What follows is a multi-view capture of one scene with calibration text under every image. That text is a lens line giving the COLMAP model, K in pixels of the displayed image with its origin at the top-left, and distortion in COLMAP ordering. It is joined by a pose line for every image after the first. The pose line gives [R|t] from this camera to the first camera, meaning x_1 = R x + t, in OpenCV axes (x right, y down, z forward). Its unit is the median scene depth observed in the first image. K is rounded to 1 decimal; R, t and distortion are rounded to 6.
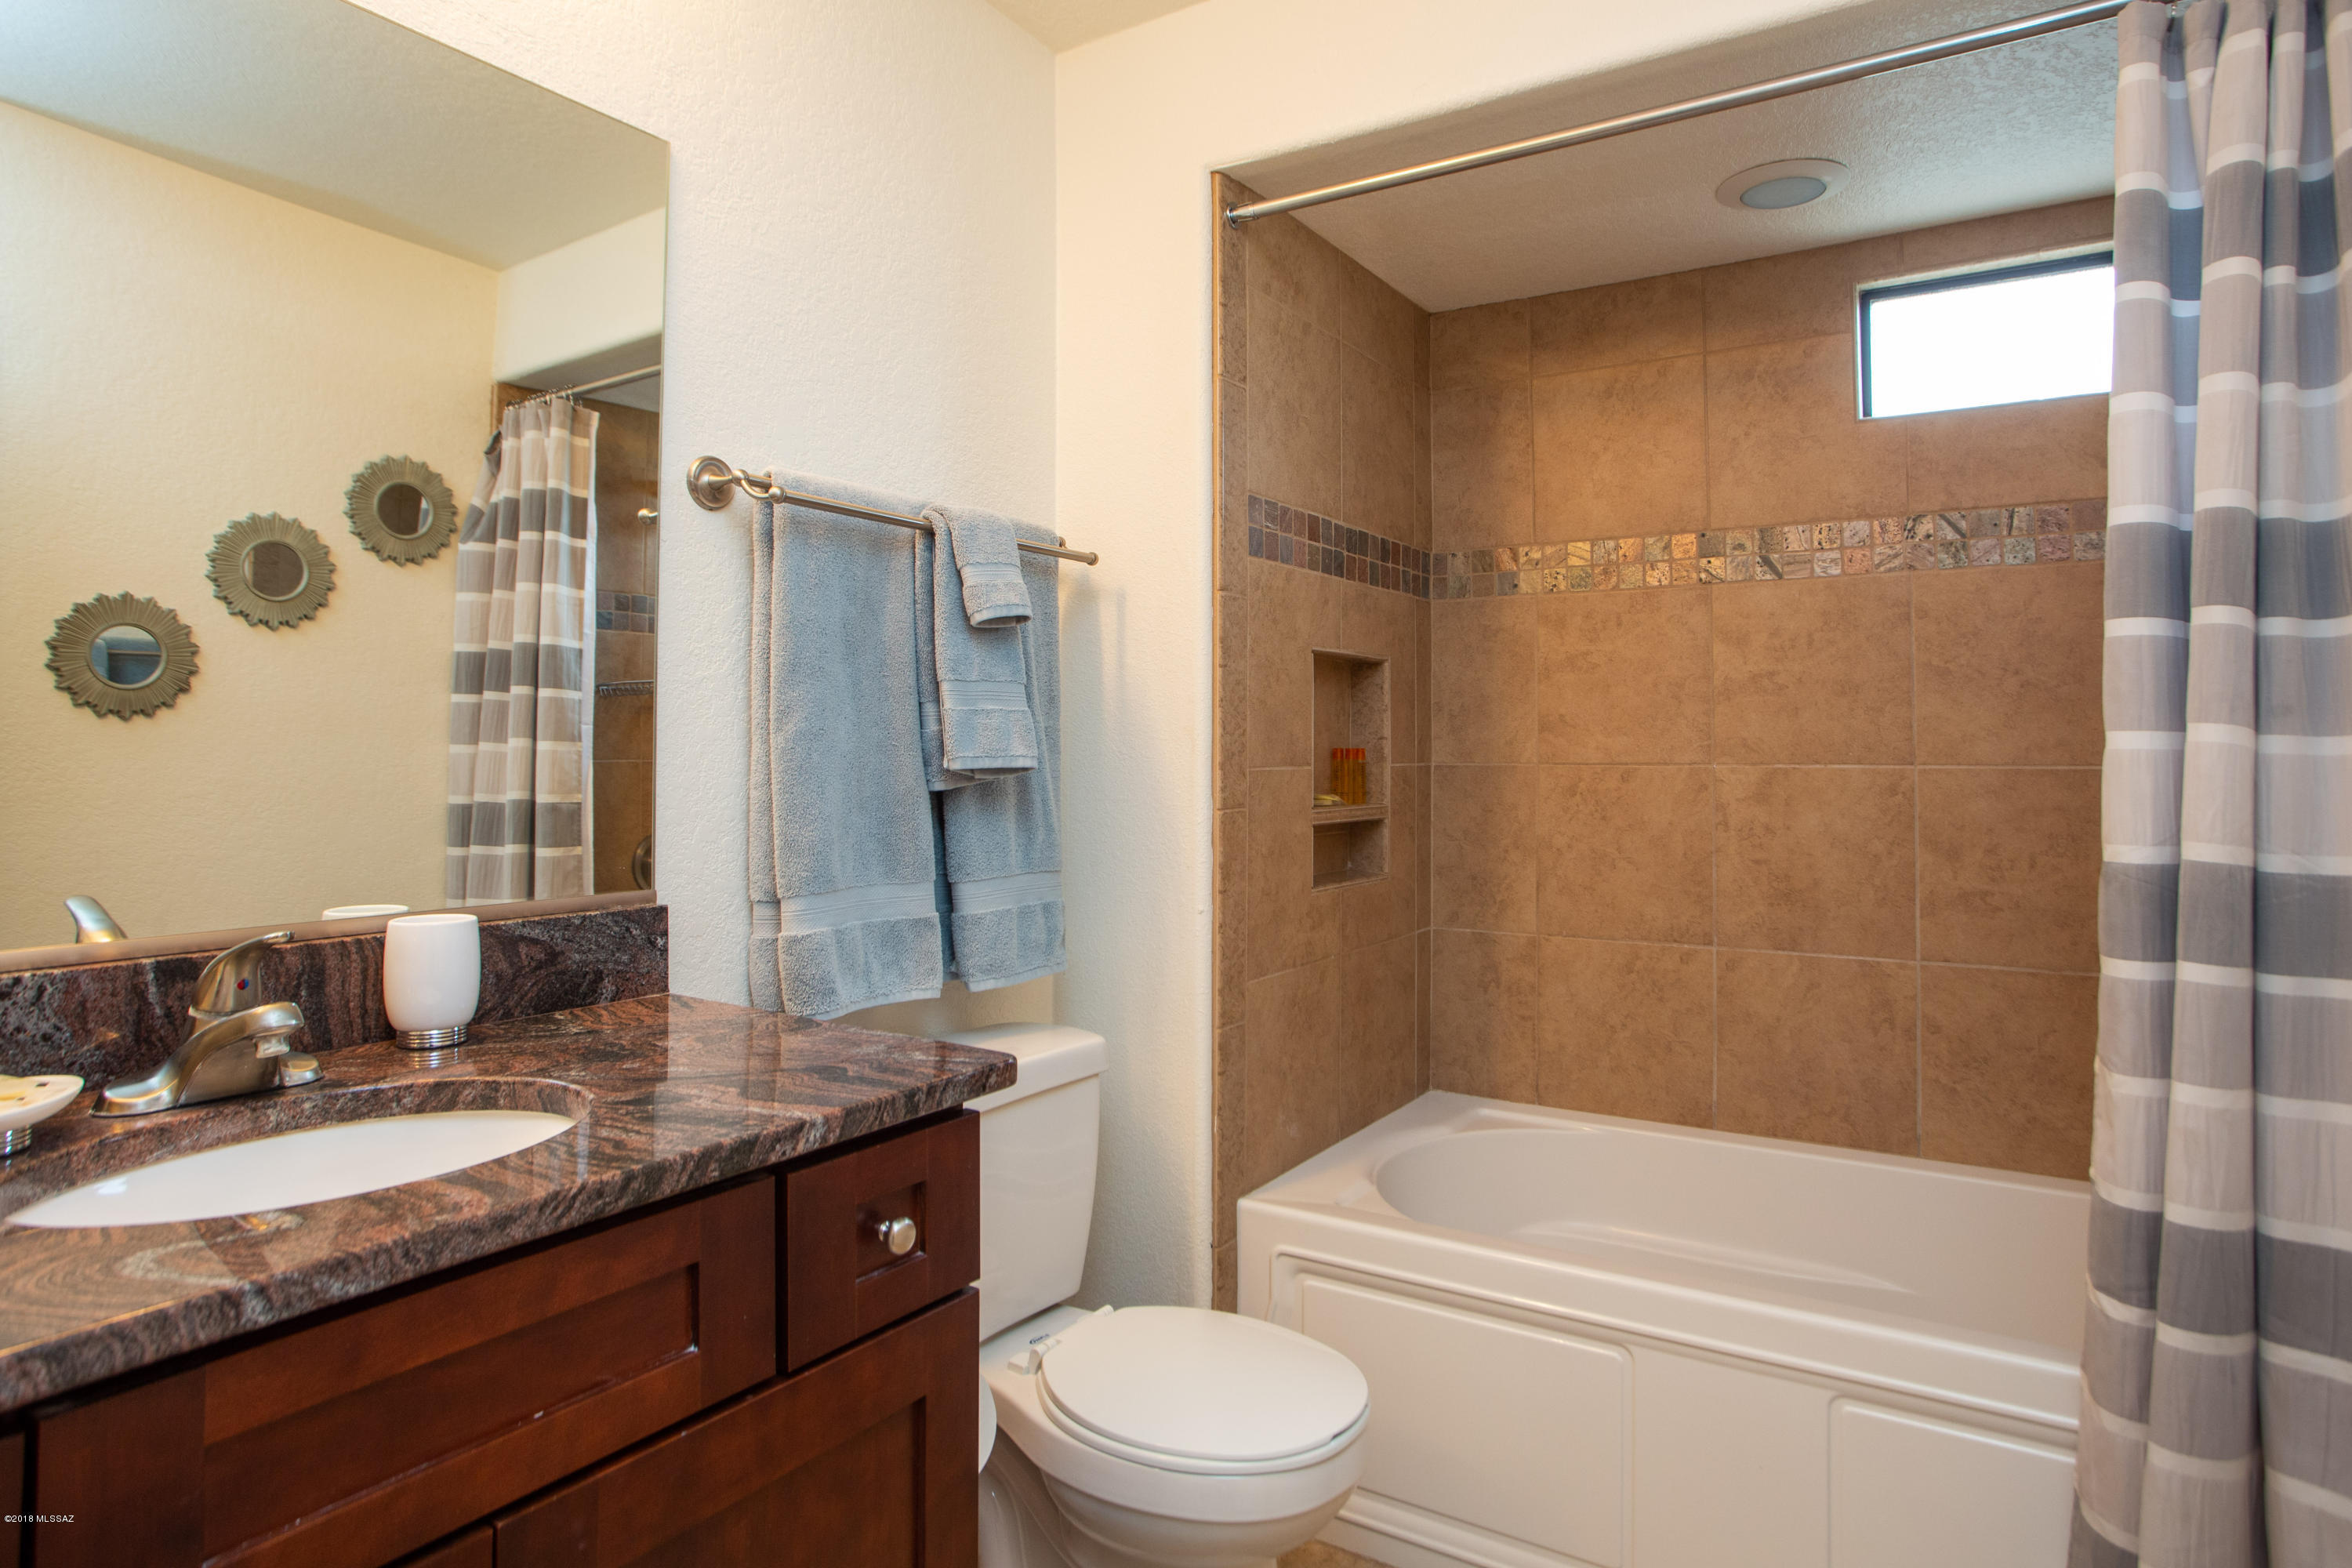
lens RADIAL K [[1310.6, 0, 1186.9], [0, 1310.6, 768.8], [0, 0, 1]] dist [-0.001847, -0.000877]
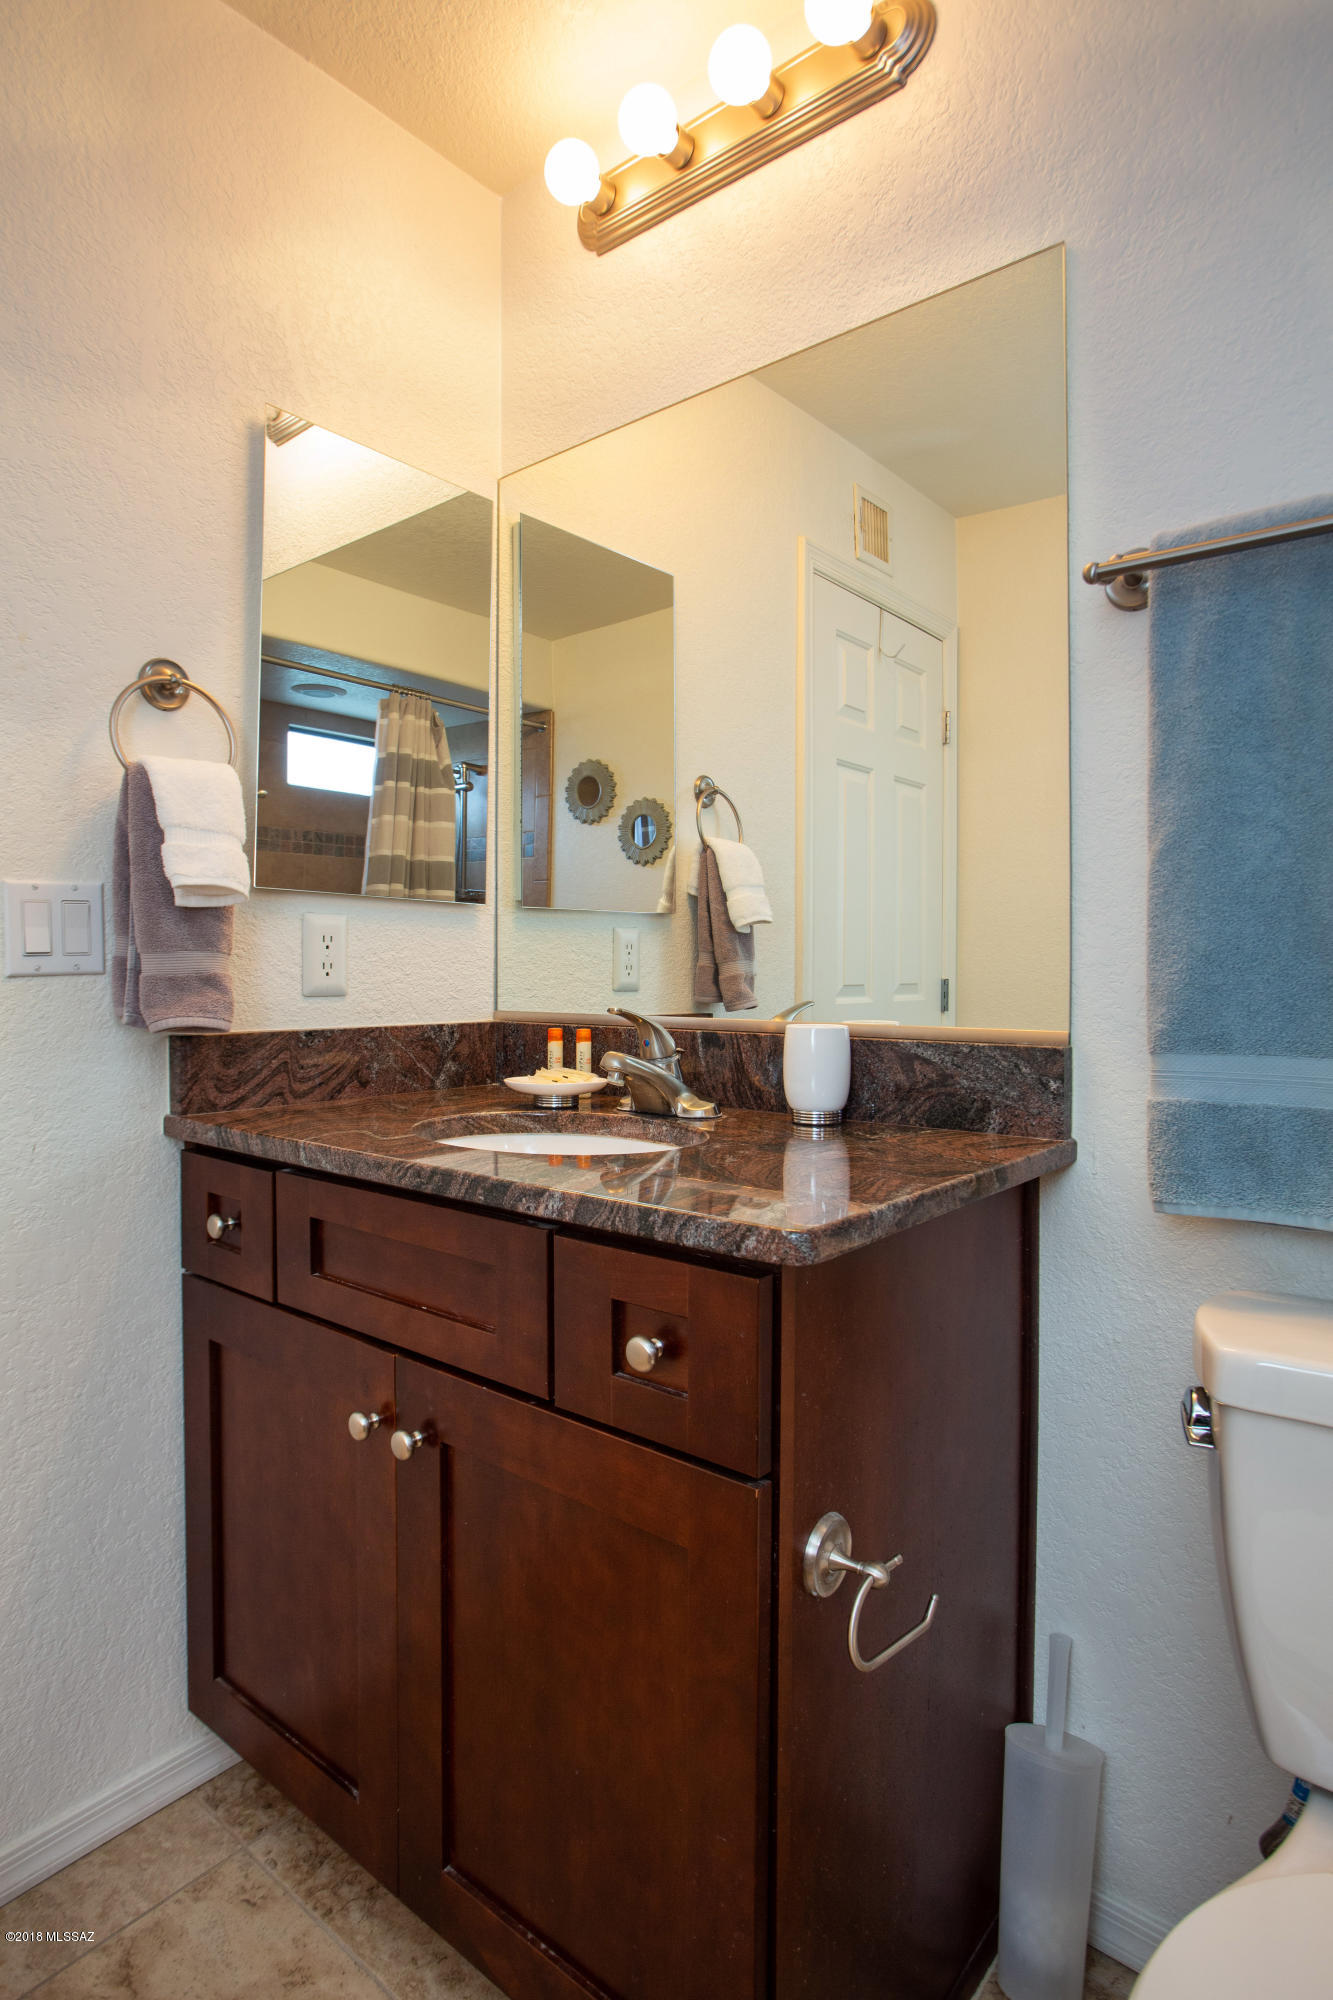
lens RADIAL K [[1114.5, 0, 674.0], [0, 1114.5, 994.9], [0, 0, 1]] dist [-0.001847, -0.000877]
pose [[-0.109572, 0.017948, -0.993817, 0.596292], [-0.013066, 0.999725, 0.019496, 0.073391], [0.993893, 0.015122, -0.109308, 1.108027]]
